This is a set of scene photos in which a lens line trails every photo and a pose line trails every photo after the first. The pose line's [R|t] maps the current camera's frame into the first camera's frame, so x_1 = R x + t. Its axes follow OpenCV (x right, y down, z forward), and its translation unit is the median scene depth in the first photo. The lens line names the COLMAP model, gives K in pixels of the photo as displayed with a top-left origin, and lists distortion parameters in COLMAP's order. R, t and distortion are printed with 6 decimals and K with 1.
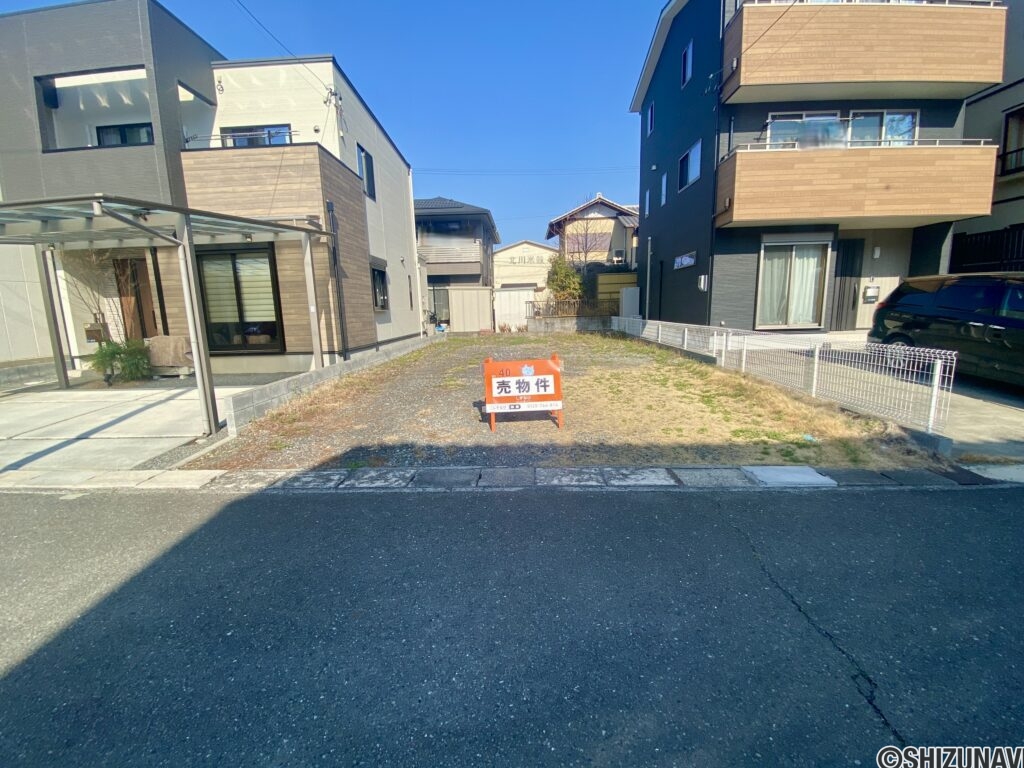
lens RADIAL K [[431.4, 0, 508.6], [0, 431.4, 383.4], [0, 0, 1]] dist [0.030090, -0.028299]
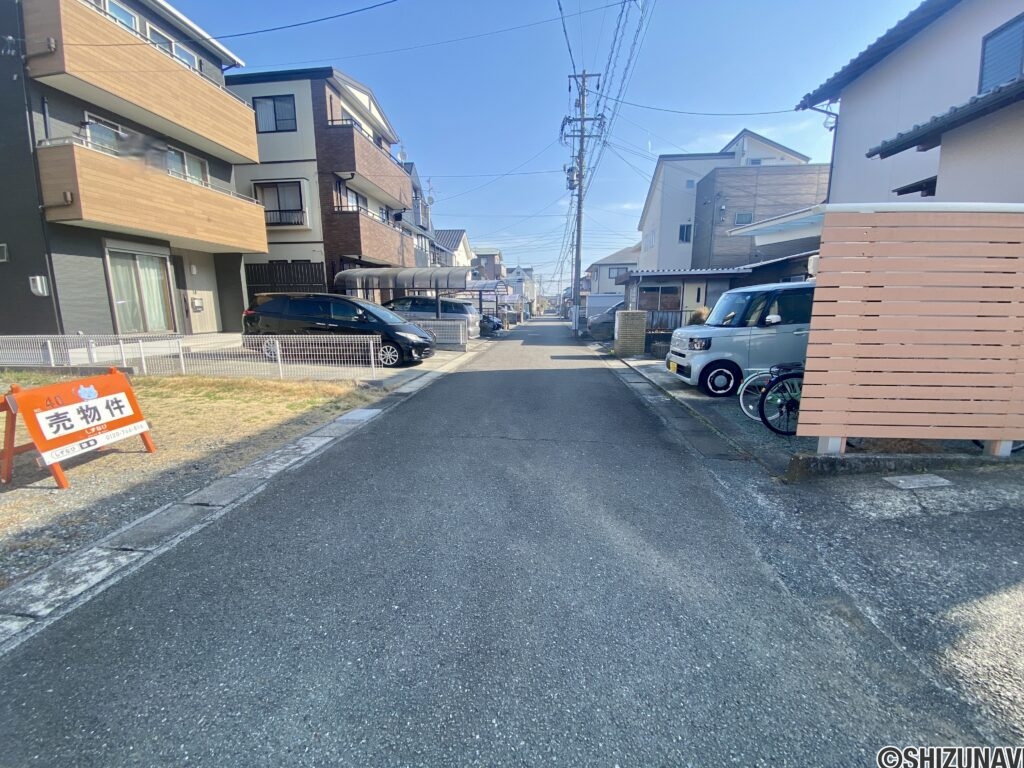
lens RADIAL K [[410.1, 0, 509.0], [0, 410.1, 384.3], [0, 0, 1]] dist [0.025153, -0.022853]
pose [[0.056827, -0.158224, 0.985767, -0.340054], [0.171631, 0.974211, 0.146475, -0.012949], [-0.983521, 0.160865, 0.082518, 0.122700]]
